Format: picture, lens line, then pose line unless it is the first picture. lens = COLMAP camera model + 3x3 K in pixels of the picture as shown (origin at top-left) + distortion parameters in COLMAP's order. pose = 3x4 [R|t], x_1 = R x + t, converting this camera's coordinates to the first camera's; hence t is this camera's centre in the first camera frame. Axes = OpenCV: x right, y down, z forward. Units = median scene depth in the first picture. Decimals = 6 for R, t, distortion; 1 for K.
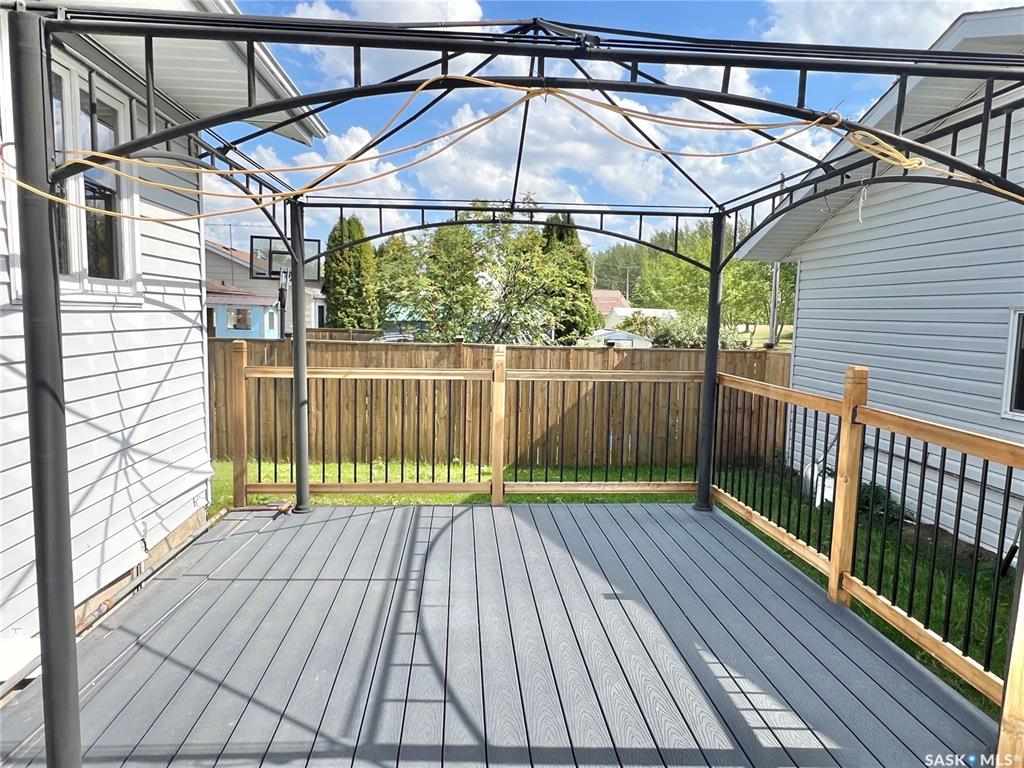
lens RADIAL K [[692.4, 0, 509.5], [0, 692.4, 394.6], [0, 0, 1]] dist [0.003518, -0.012902]
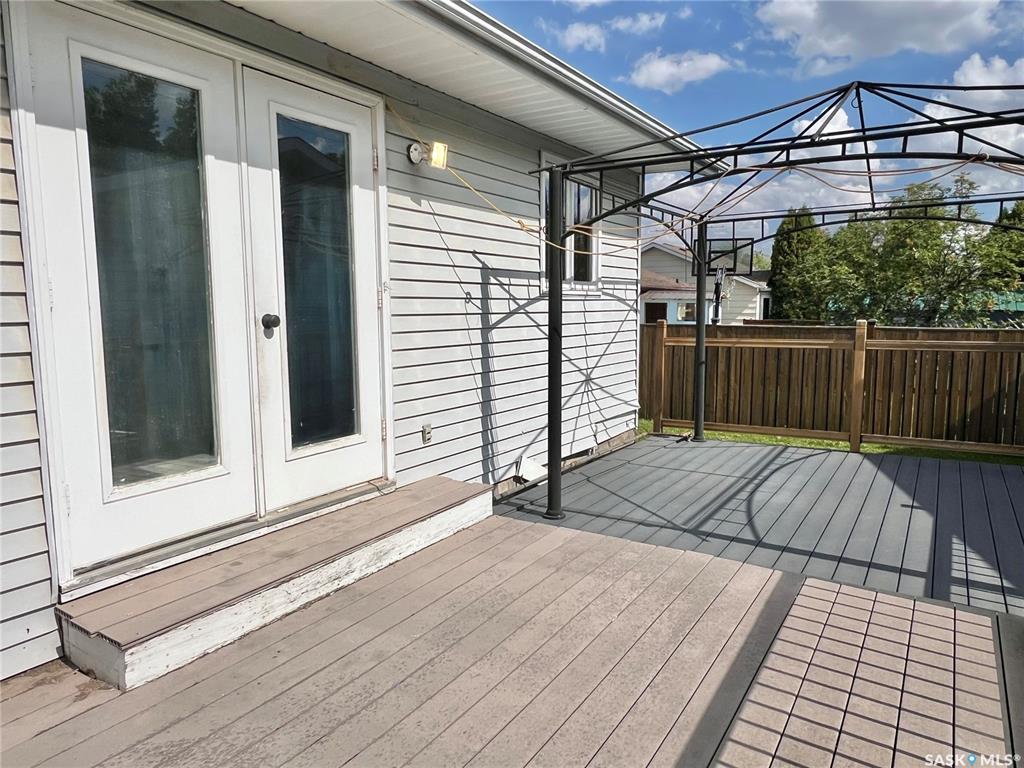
lens RADIAL K [[692.4, 0, 515.1], [0, 692.4, 382.6], [0, 0, 1]] dist [0.003518, -0.012902]
pose [[0.809136, 0.037095, -0.586449, 0.281828], [-0.042871, 0.999072, 0.004044, 0.078925], [0.586055, 0.021870, 0.809976, -0.457472]]
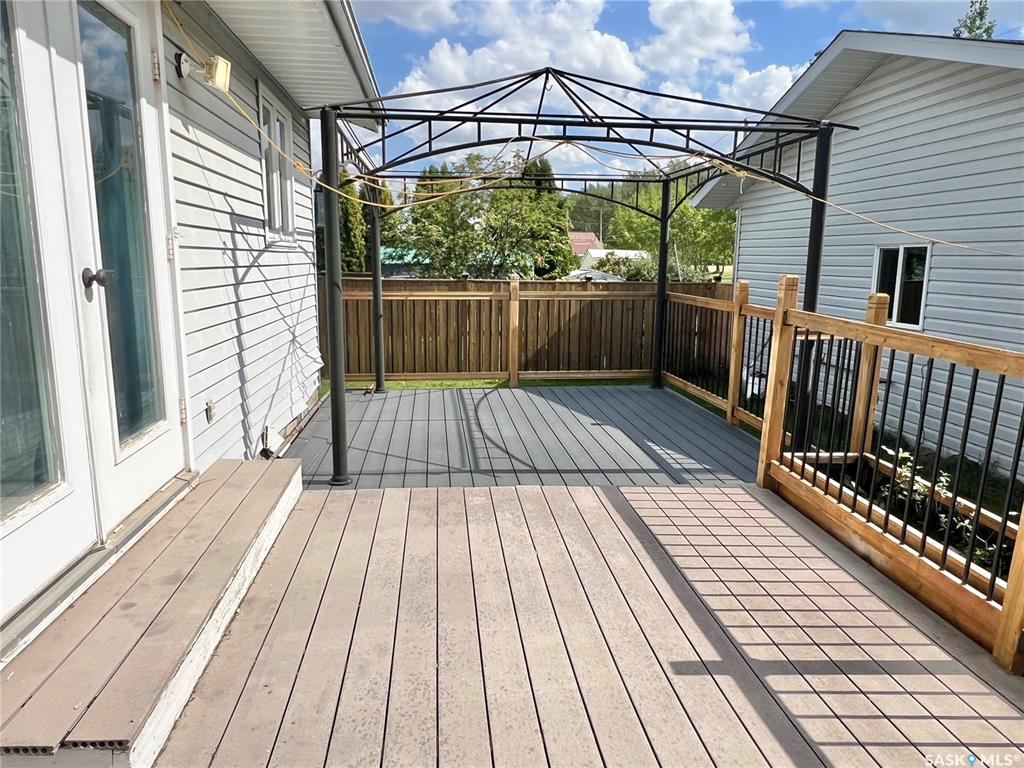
lens RADIAL K [[692.4, 0, 507.6], [0, 692.4, 386.2], [0, 0, 1]] dist [0.003518, -0.012902]
pose [[0.999358, -0.016369, 0.031860, -0.104095], [0.014162, 0.997564, 0.068301, 0.079445], [-0.032900, -0.067806, 0.997156, -0.579640]]
